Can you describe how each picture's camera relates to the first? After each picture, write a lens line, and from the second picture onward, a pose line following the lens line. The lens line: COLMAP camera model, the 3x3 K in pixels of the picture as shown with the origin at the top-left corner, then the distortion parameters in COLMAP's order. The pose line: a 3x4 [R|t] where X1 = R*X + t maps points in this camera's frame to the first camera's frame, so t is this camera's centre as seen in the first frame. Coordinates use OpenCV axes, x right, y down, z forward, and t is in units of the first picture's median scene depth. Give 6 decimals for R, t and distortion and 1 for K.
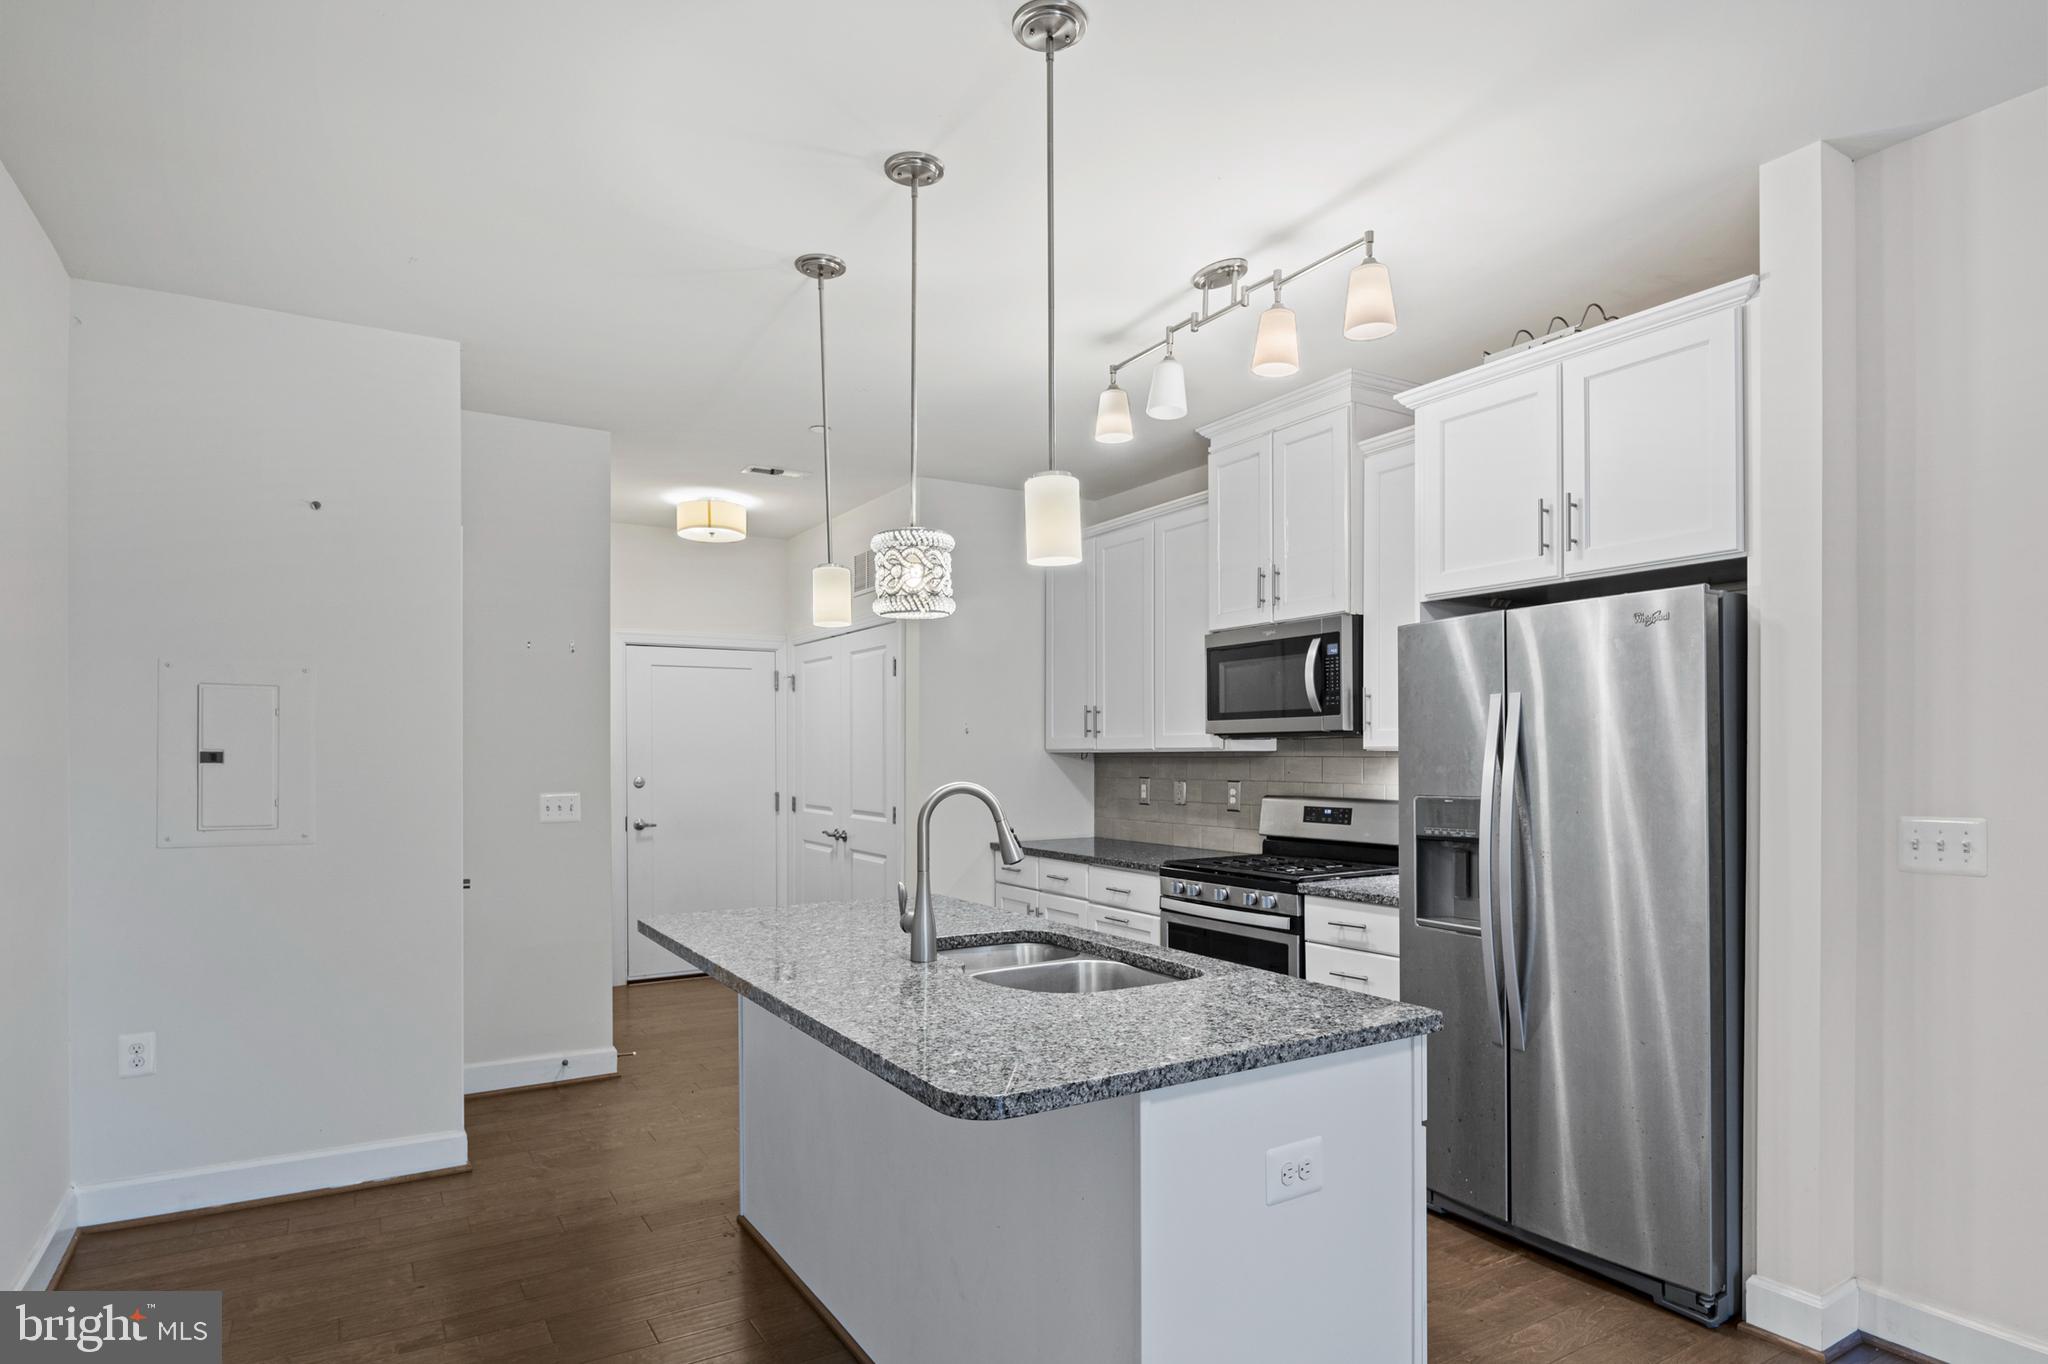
lens RADIAL K [[1107.9, 0, 1024.5], [0, 1107.9, 758.0], [0, 0, 1]] dist [-0.000323, -0.000103]
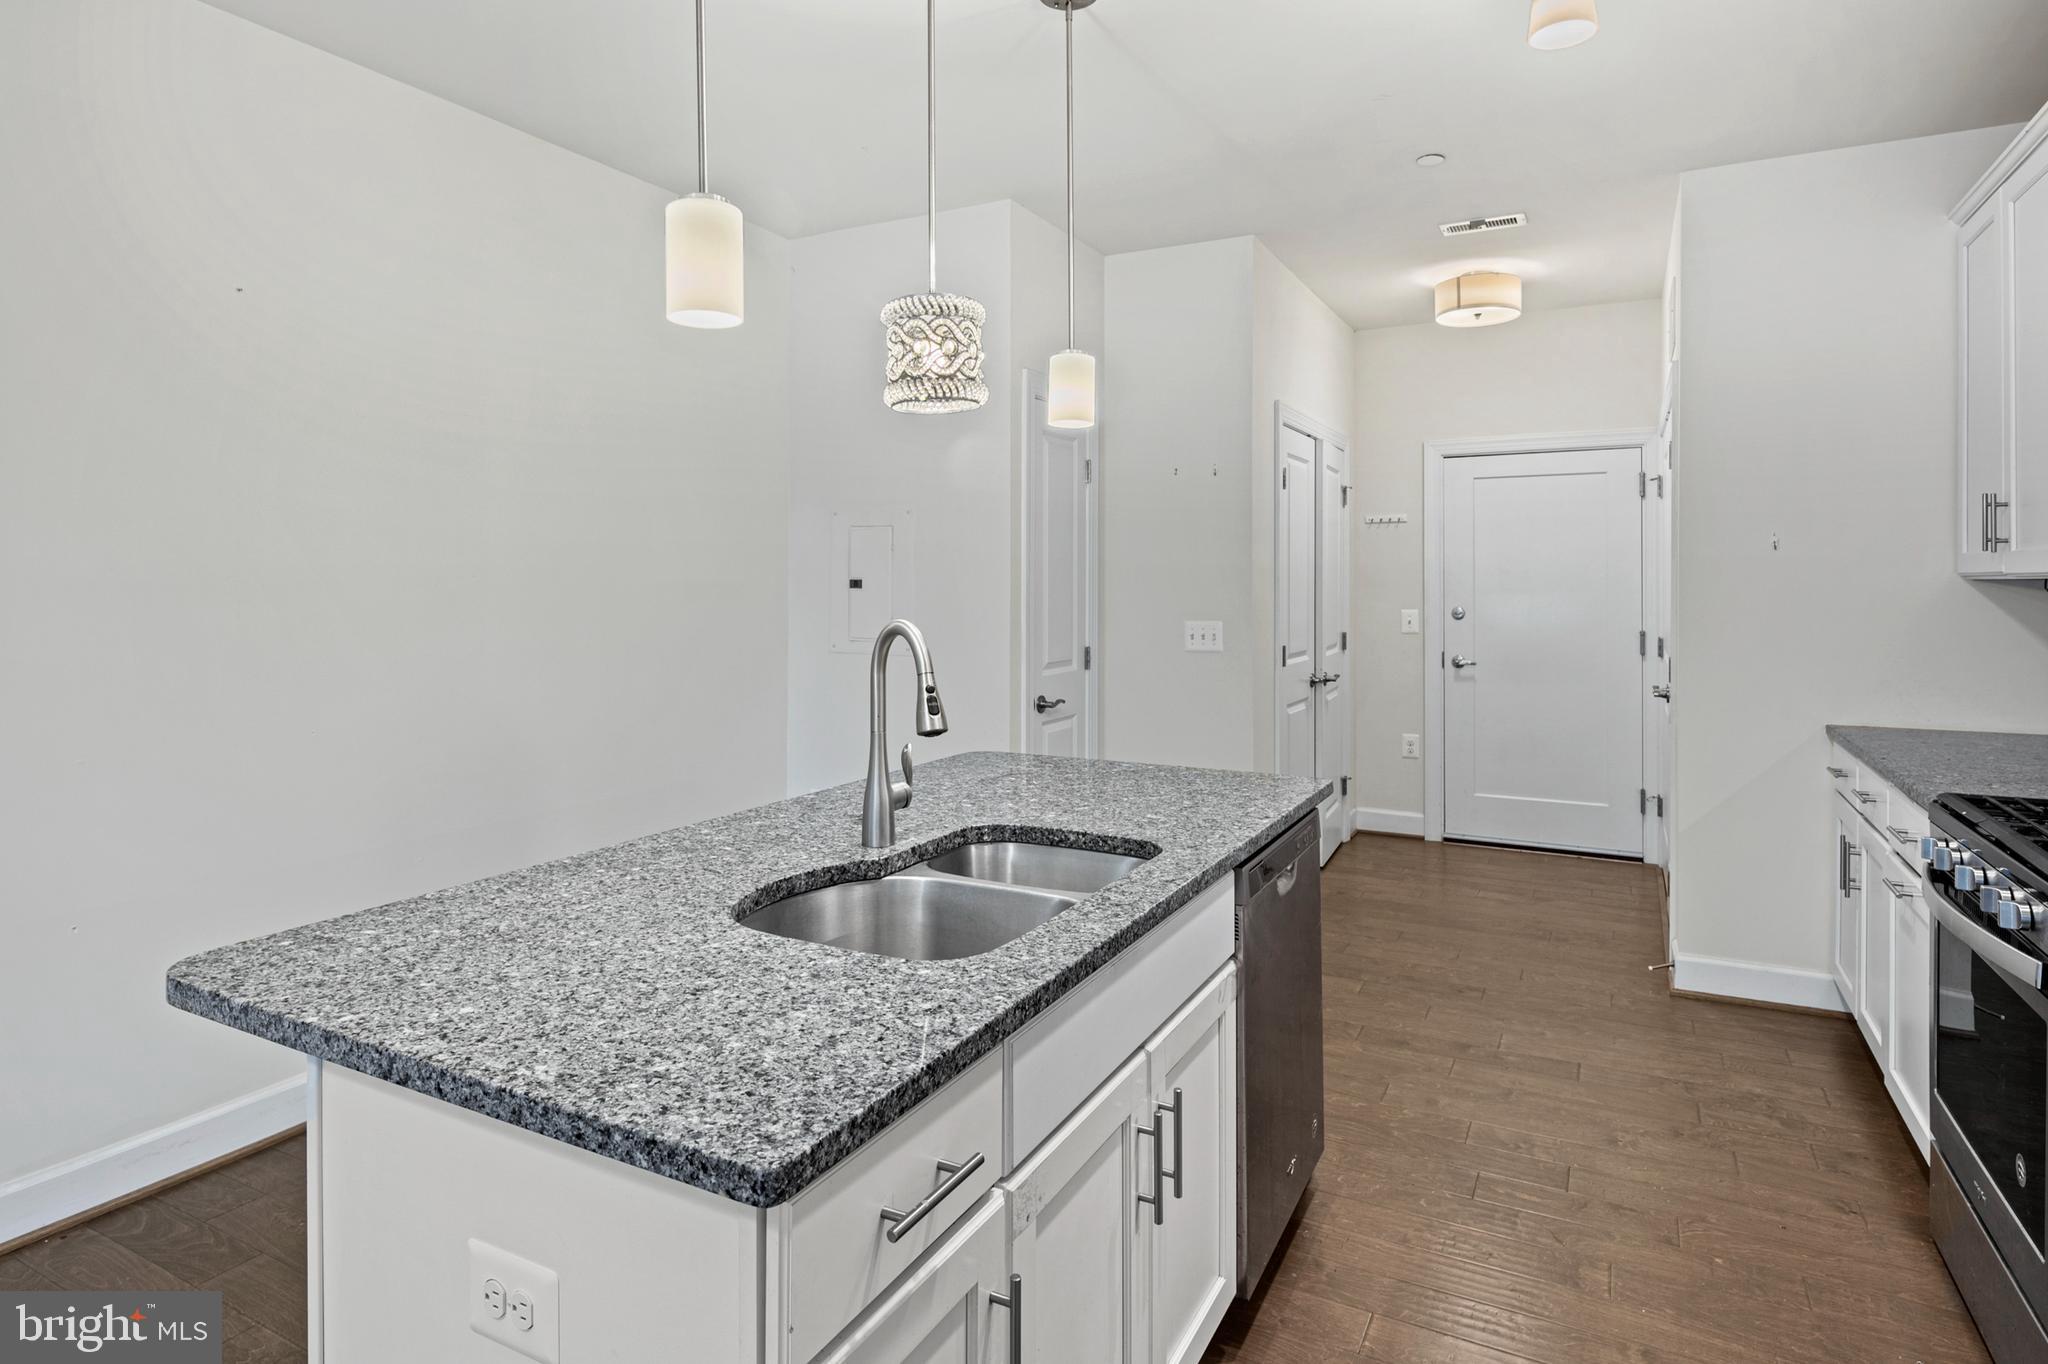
lens RADIAL K [[1115.8, 0, 1022.3], [0, 1115.8, 581.7], [0, 0, 1]] dist [-0.005511, -0.001017]
pose [[0.504798, 0.001198, -0.863237, 0.480308], [-0.003498, 0.999994, -0.000658, -0.002876], [0.863231, 0.003352, 0.504799, 0.510526]]
